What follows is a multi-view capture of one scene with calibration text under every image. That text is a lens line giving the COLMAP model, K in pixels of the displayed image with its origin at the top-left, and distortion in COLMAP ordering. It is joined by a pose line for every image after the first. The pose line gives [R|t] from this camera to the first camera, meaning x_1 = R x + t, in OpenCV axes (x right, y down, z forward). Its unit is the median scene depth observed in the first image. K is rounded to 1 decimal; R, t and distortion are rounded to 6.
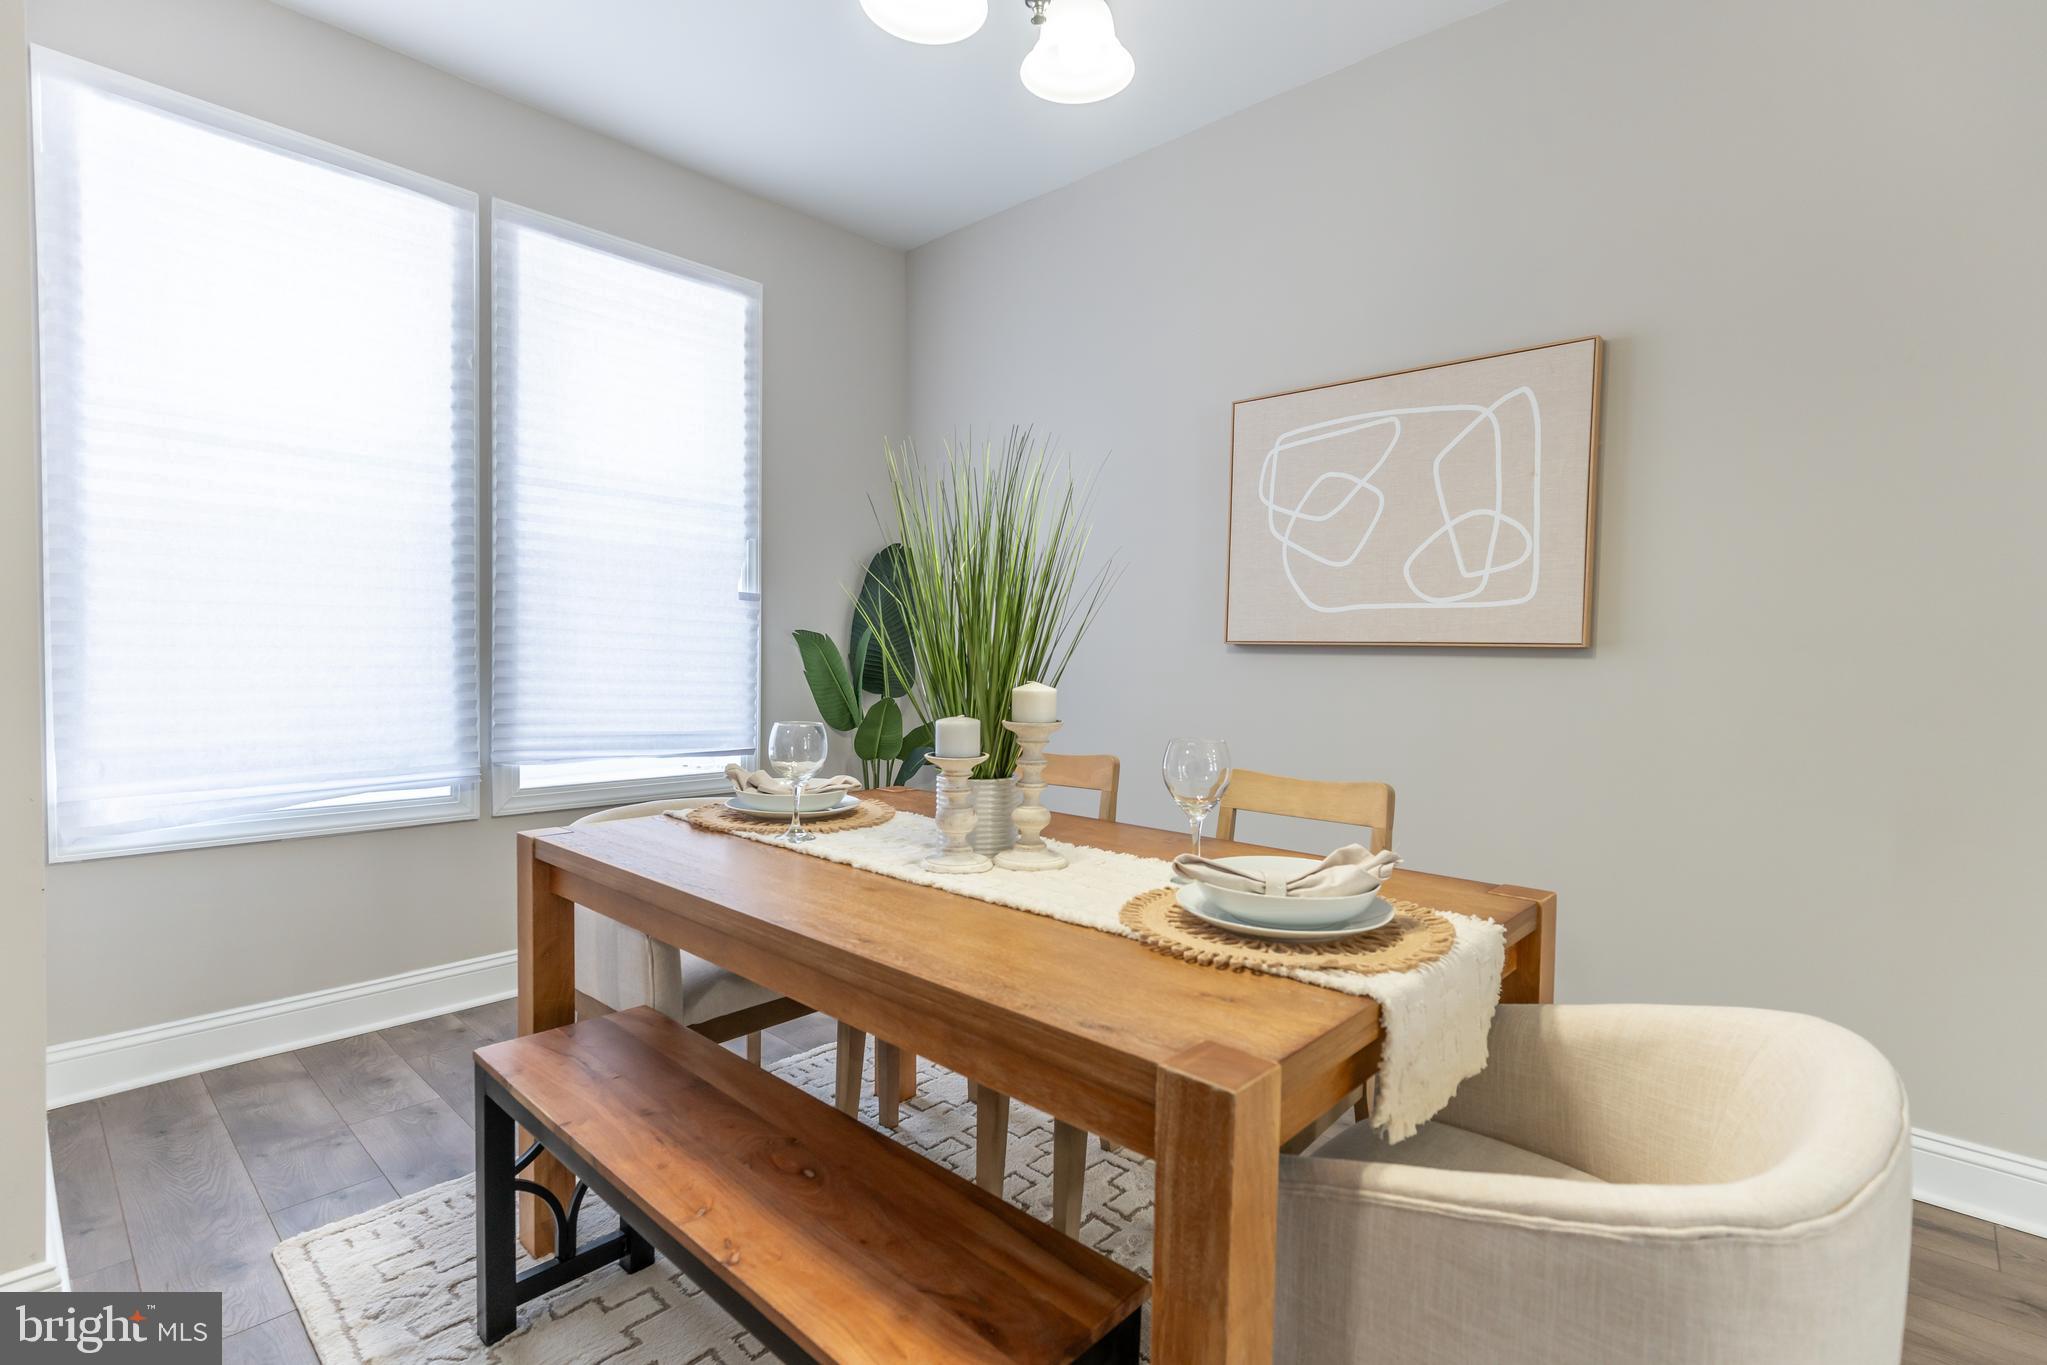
lens RADIAL K [[967.2, 0, 1027.5], [0, 967.2, 678.6], [0, 0, 1]] dist [0.000683, 0.000632]
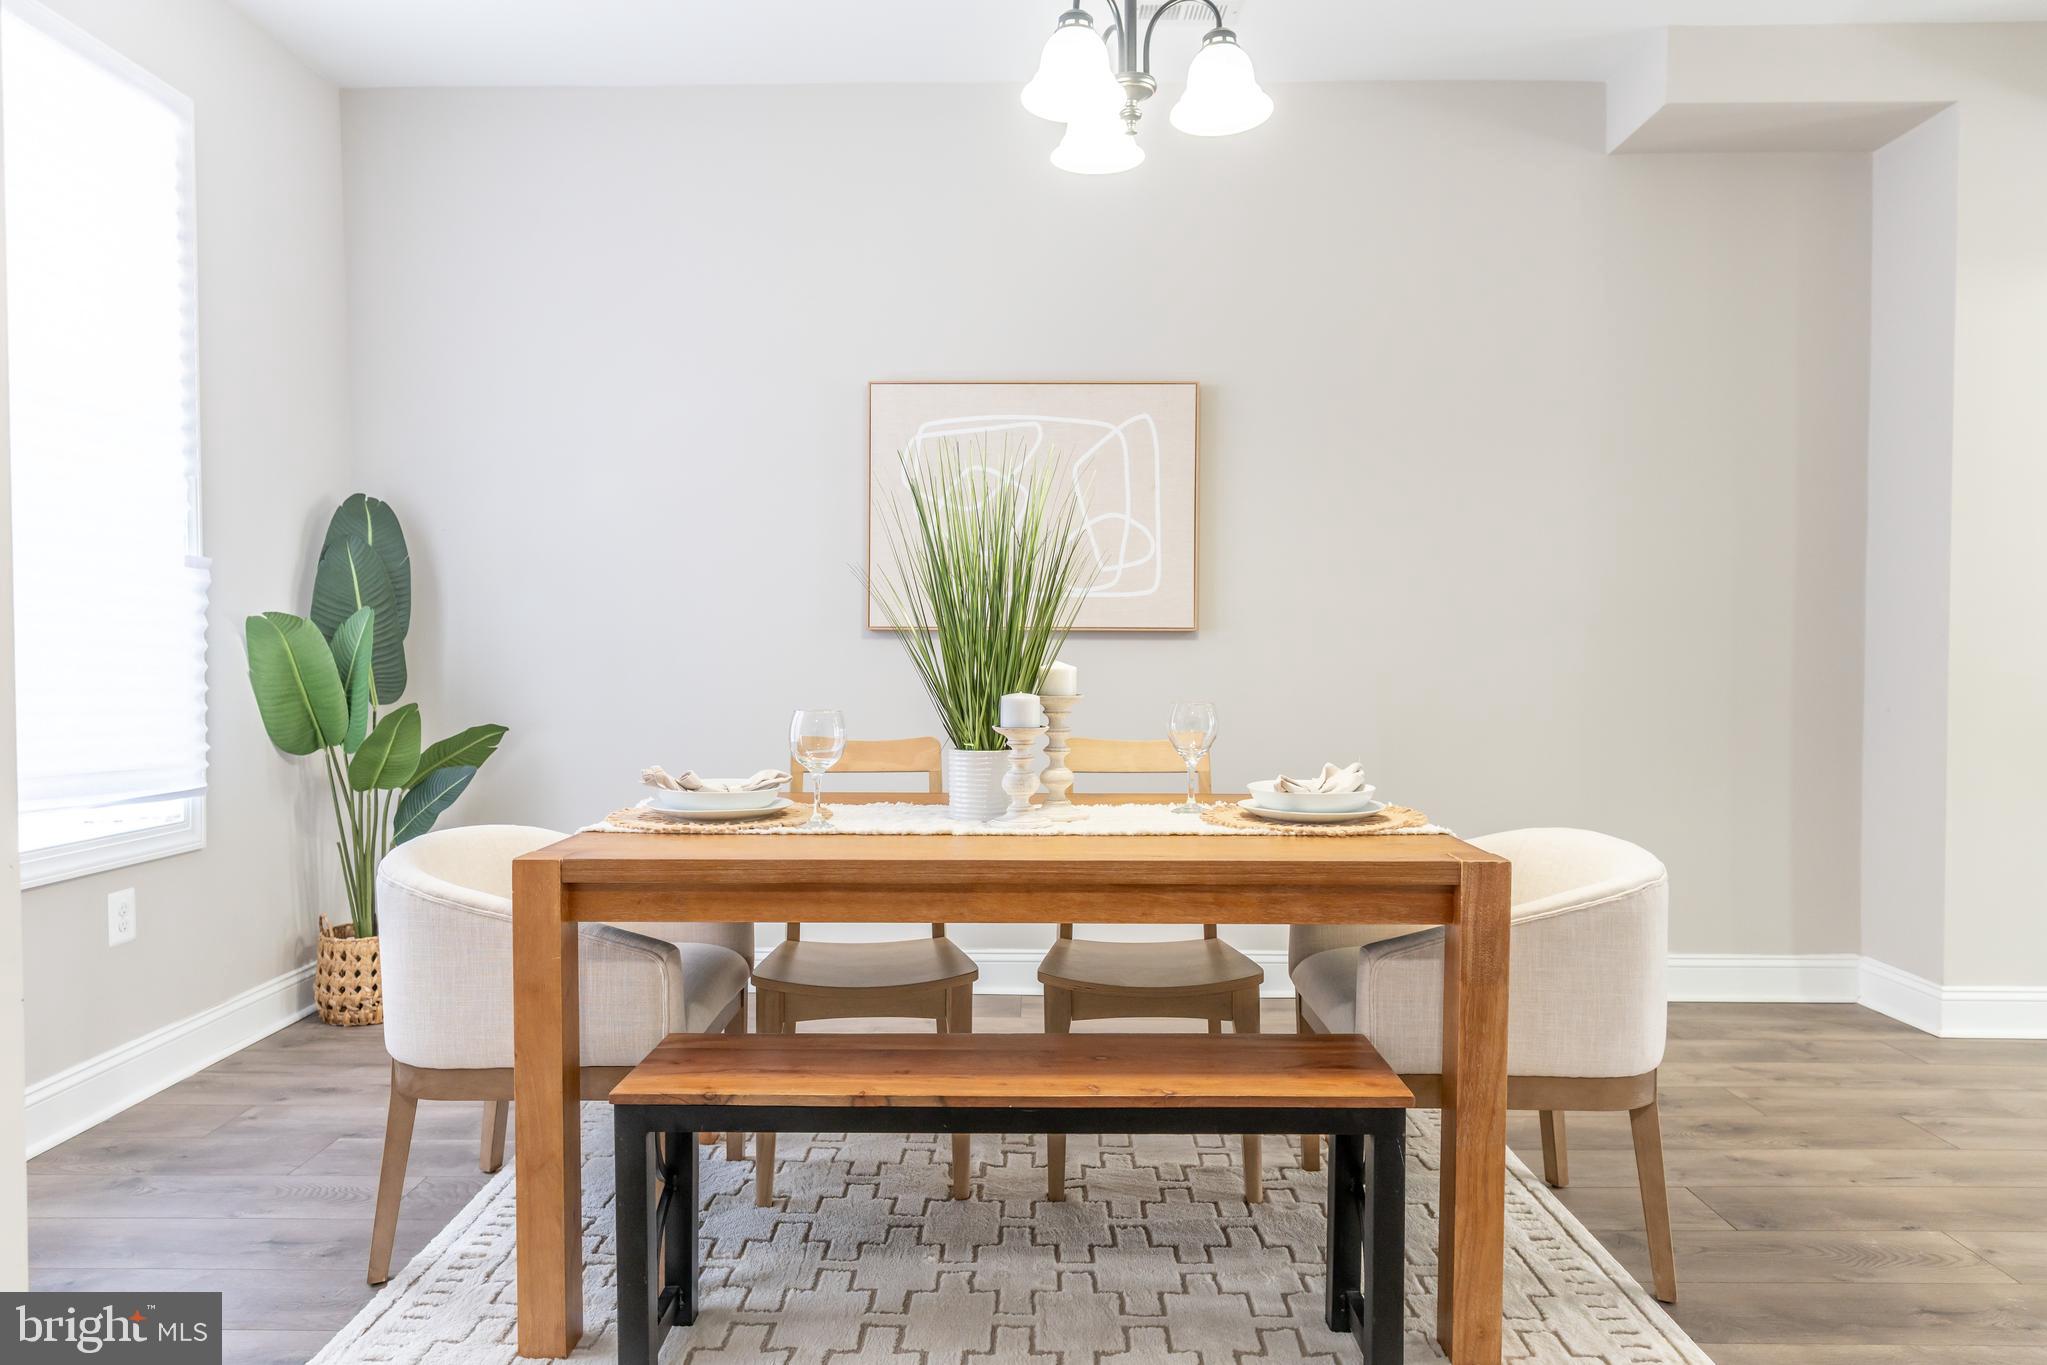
lens RADIAL K [[1273.7, 0, 1023.5], [0, 1273.7, 682.5], [0, 0, 1]] dist [-0.000464, 0.001126]
pose [[0.743527, -0.031928, 0.667943, -0.655759], [0.028785, 0.999462, 0.015732, 0.002268], [-0.668086, 0.007529, 0.744046, -0.069716]]
